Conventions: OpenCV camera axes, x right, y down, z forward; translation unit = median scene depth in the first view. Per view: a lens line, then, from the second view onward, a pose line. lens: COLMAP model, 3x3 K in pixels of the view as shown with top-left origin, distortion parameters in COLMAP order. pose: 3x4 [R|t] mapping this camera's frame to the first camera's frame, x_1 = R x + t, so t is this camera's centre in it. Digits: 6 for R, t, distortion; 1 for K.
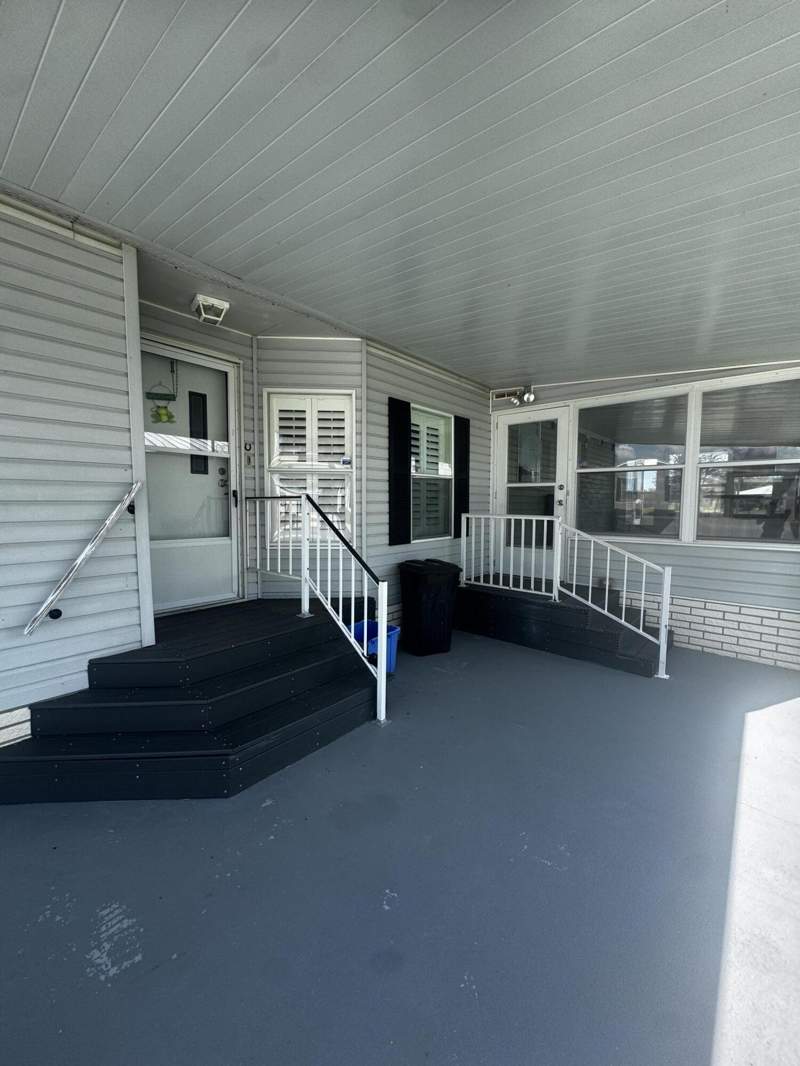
lens RADIAL K [[426.1, 0, 400.0], [0, 426.1, 533.0], [0, 0, 1]] dist [-0.006069, -0.000360]
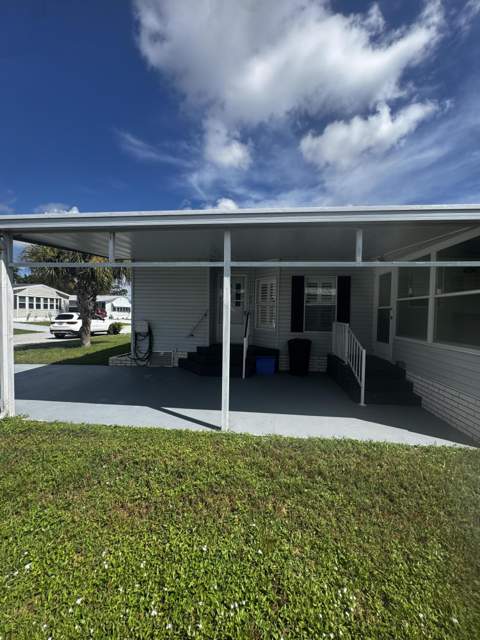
lens RADIAL K [[255.8, 0, 240.0], [0, 255.8, 320.0], [0, 0, 1]] dist [-0.006069, -0.000360]
pose [[0.561324, 0.031453, -0.826998, 1.050478], [-0.078162, 0.996826, -0.015140, 0.004697], [0.823897, 0.073138, 0.562001, -0.134259]]
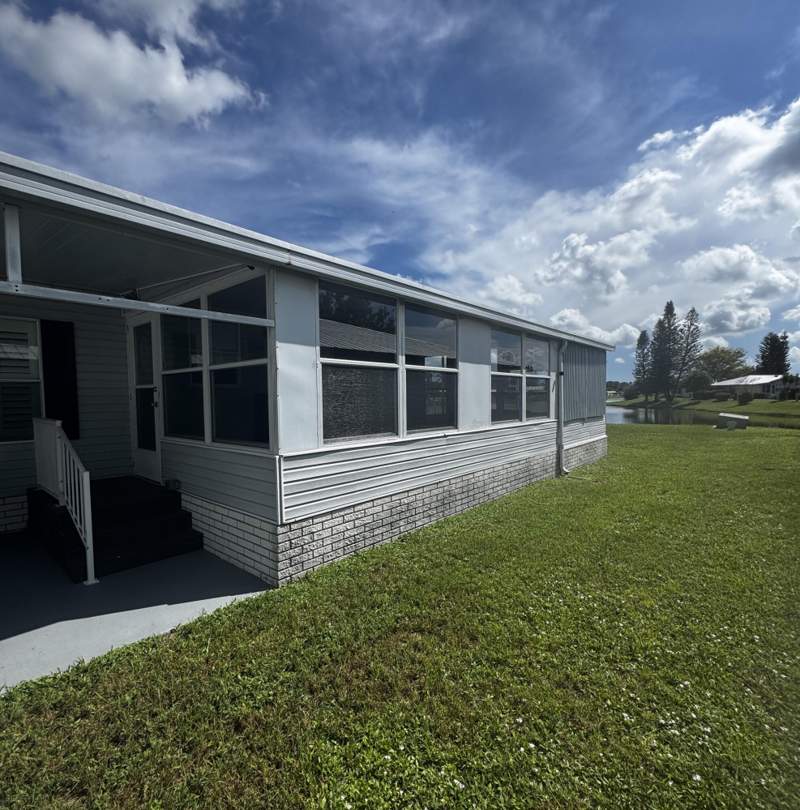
lens RADIAL K [[424.3, 0, 399.2], [0, 424.3, 421.8], [0, 0, 1]] dist [0.004209, 0.000922]
pose [[0.999720, -0.013252, -0.019590, 1.123178], [0.012968, 0.999810, -0.014546, -0.009565], [0.019779, 0.014288, 0.999702, 0.019017]]
